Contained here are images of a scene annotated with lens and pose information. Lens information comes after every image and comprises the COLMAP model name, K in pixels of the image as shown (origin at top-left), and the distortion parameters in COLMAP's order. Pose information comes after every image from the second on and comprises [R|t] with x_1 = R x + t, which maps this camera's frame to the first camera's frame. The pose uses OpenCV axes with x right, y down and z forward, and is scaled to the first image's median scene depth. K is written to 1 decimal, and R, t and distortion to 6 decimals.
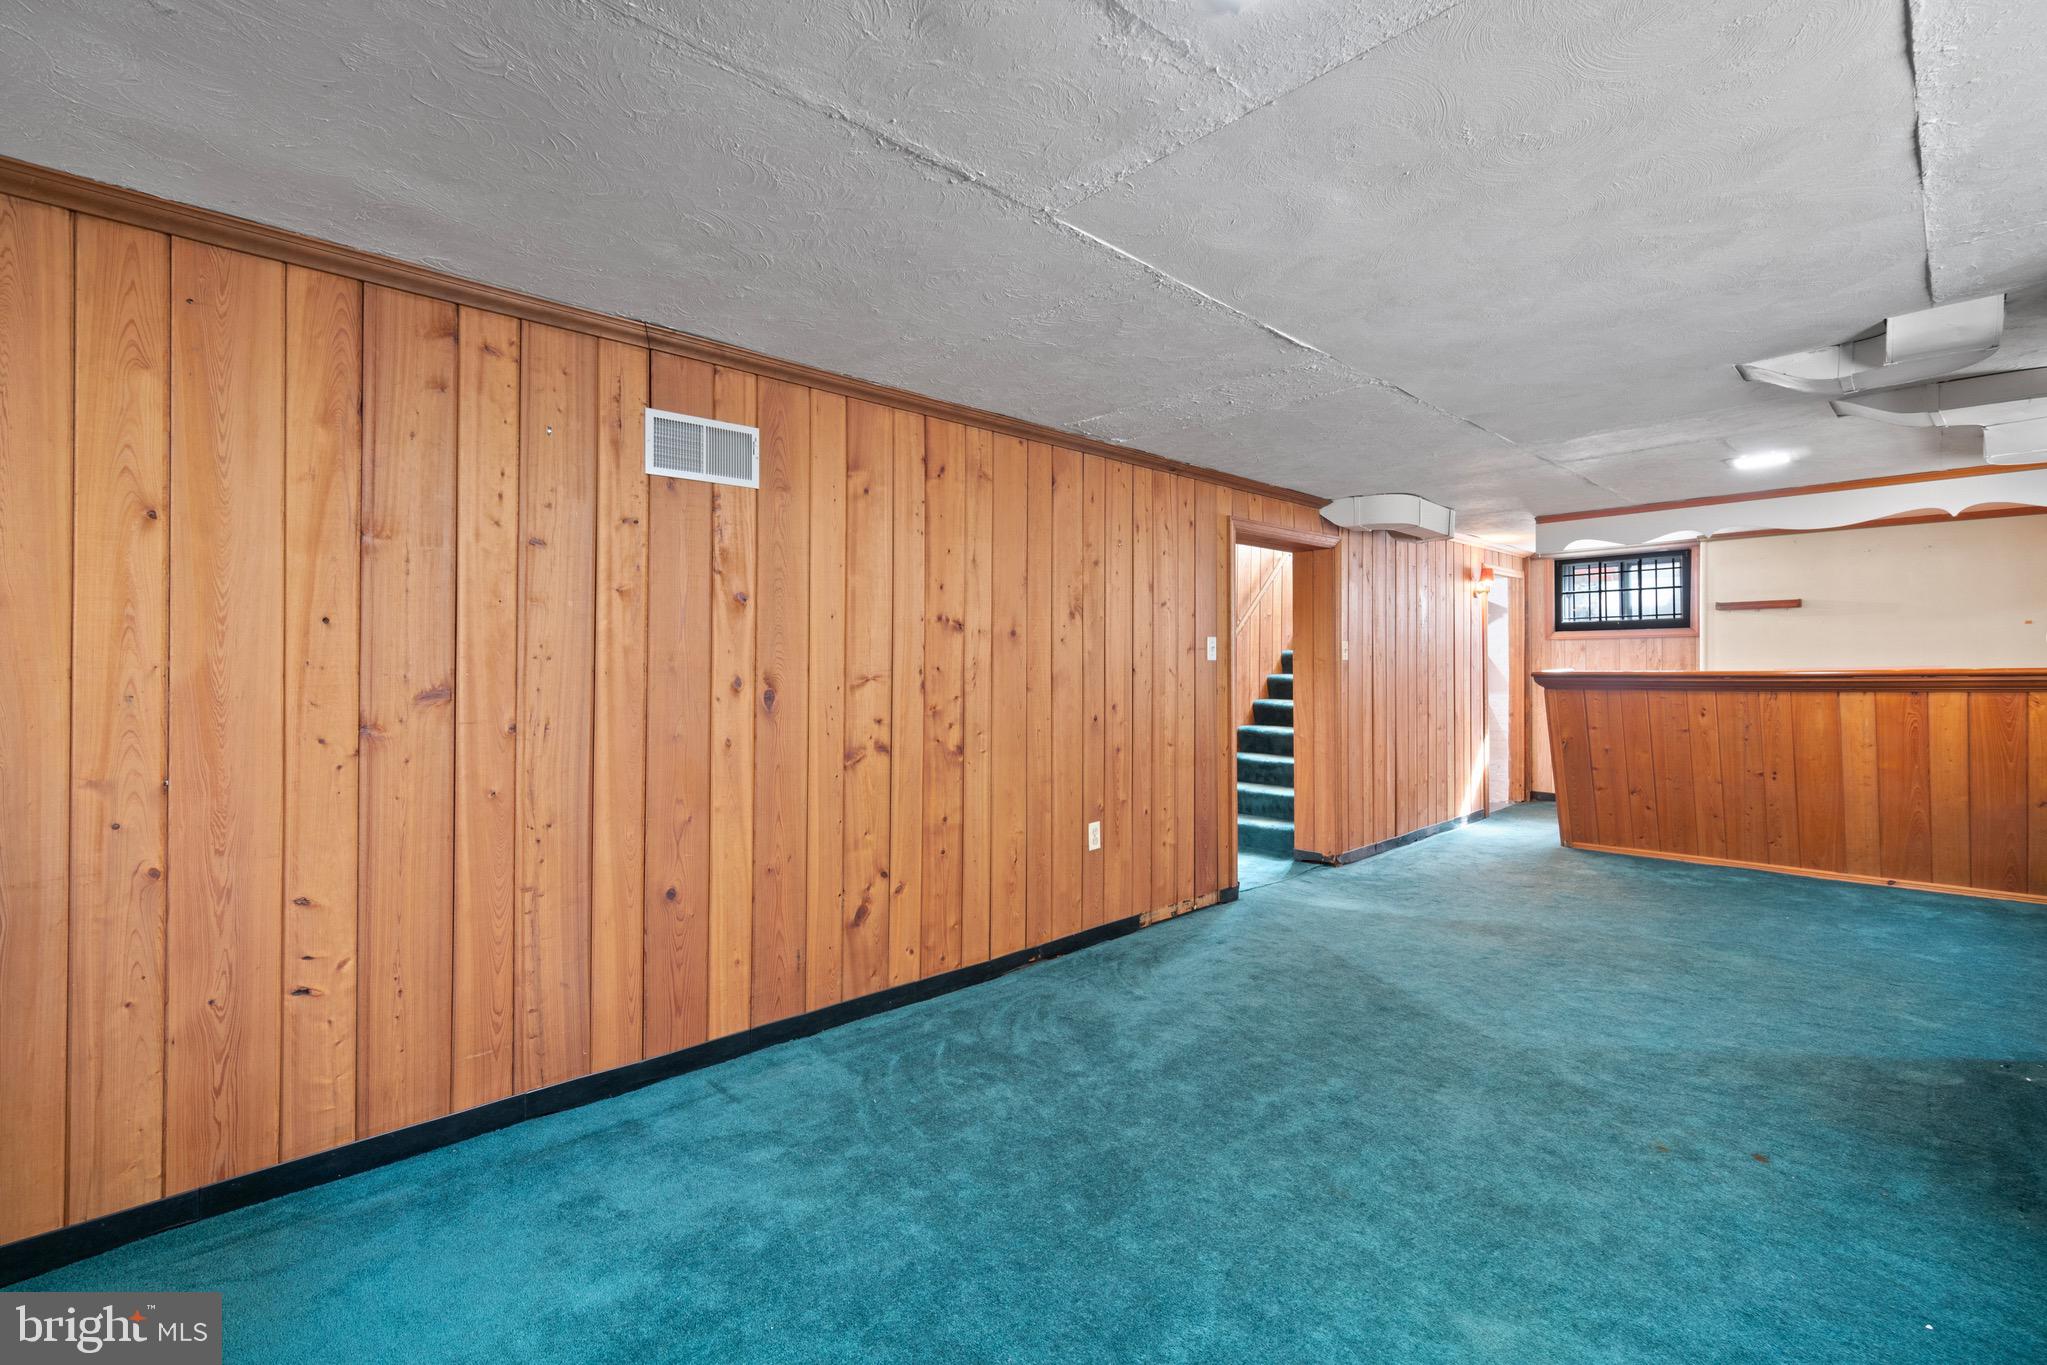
lens RADIAL K [[875.1, 0, 1012.4], [0, 875.1, 666.7], [0, 0, 1]] dist [-0.002232, 0.002464]
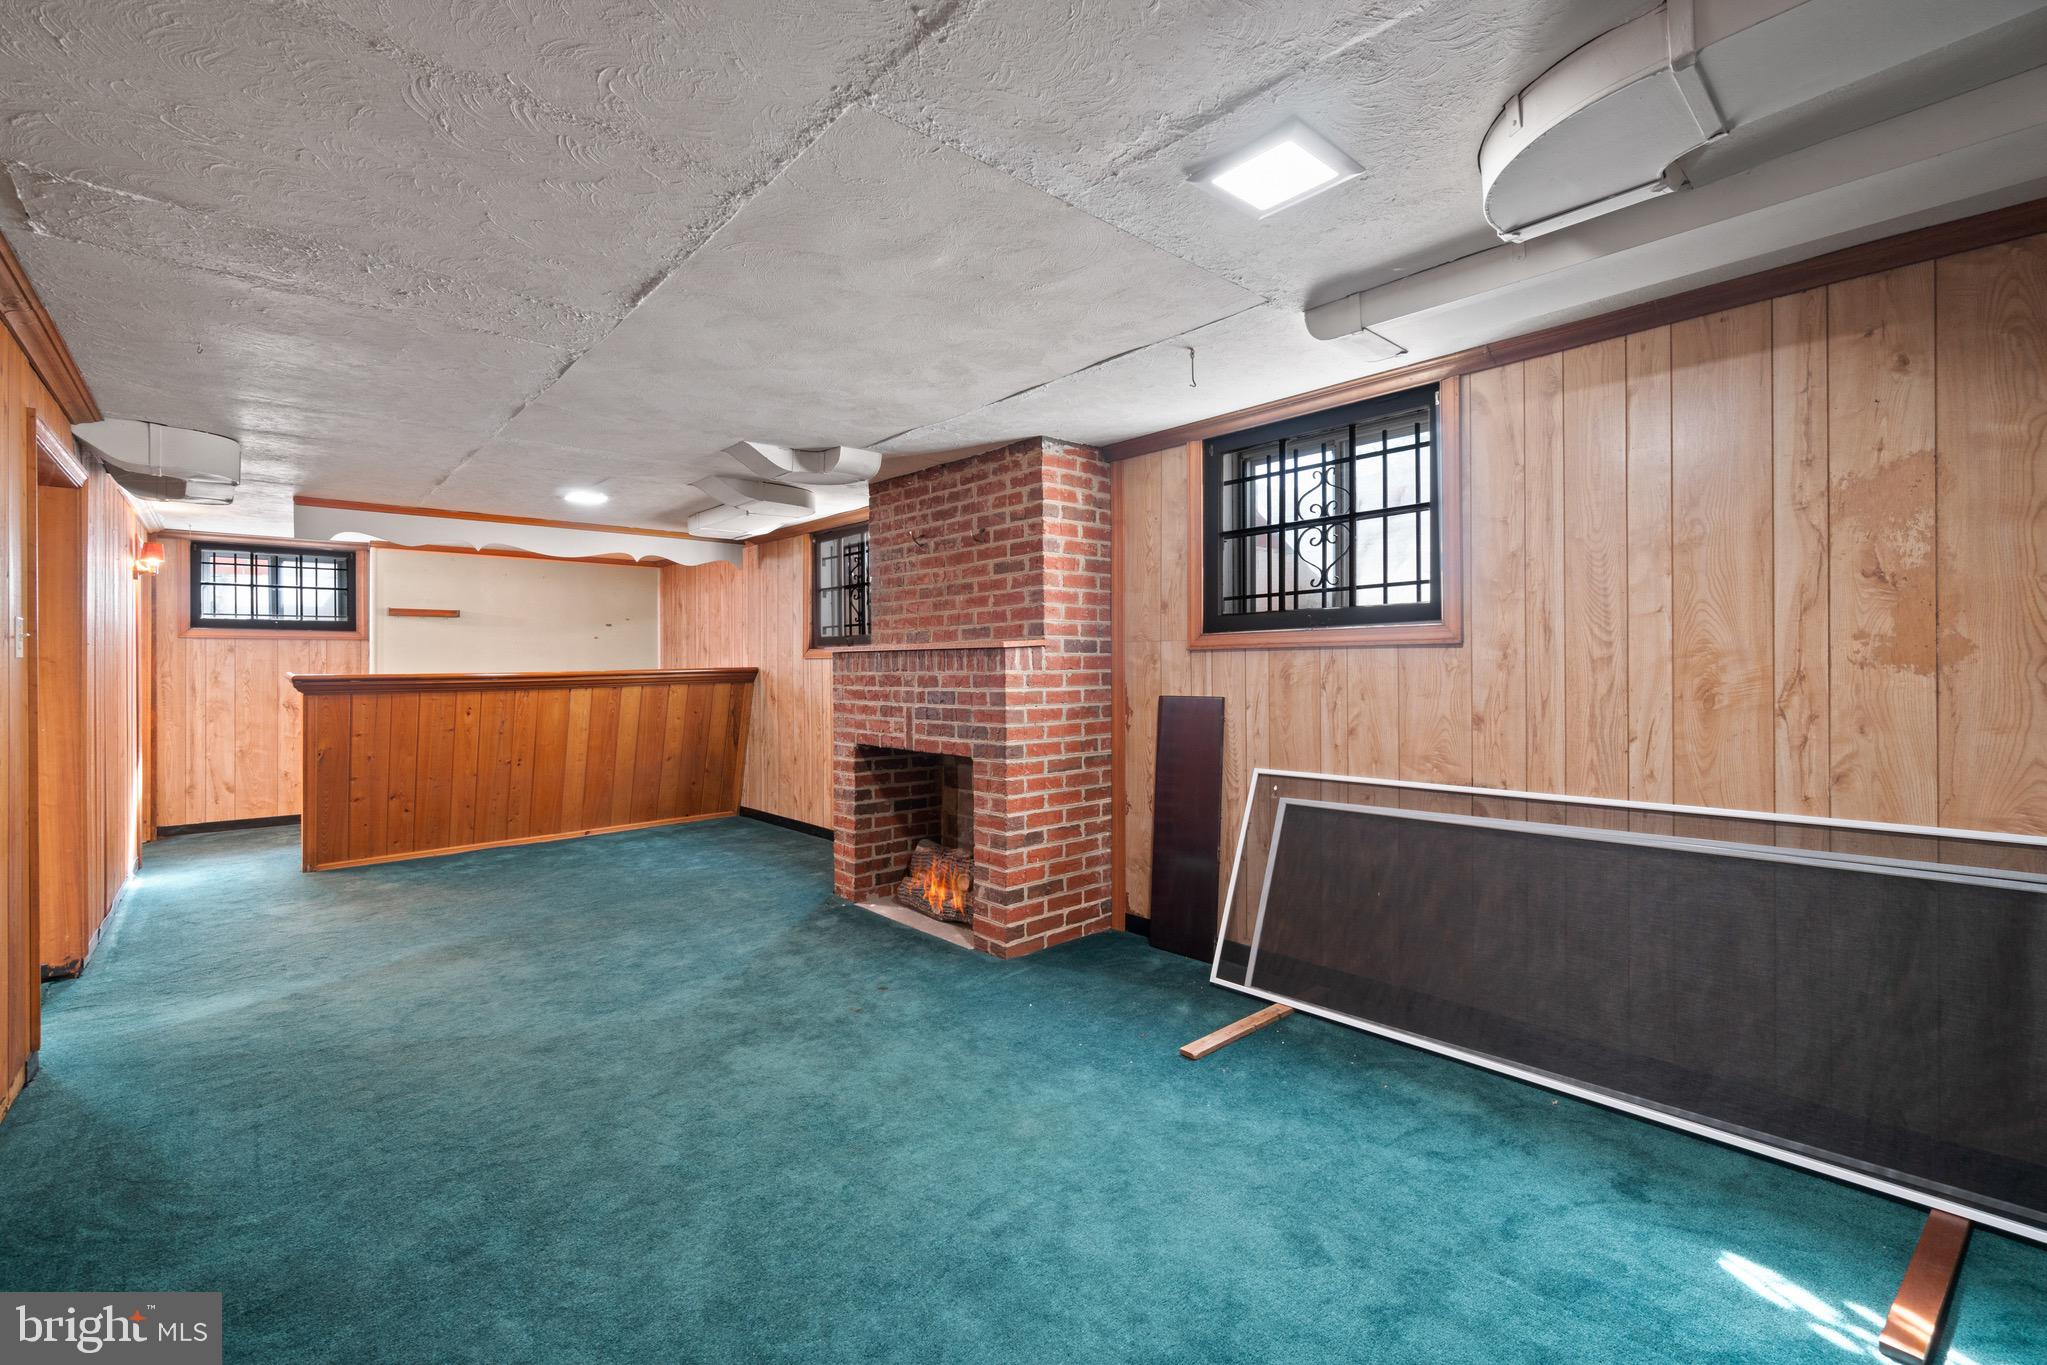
lens RADIAL K [[875.1, 0, 1014.0], [0, 875.1, 672.6], [0, 0, 1]] dist [-0.002232, 0.002464]
pose [[0.033797, -0.004967, 0.999416, -0.259631], [0.005620, 0.999973, 0.004780, 0.002971], [-0.999413, 0.005455, 0.033824, 0.285325]]
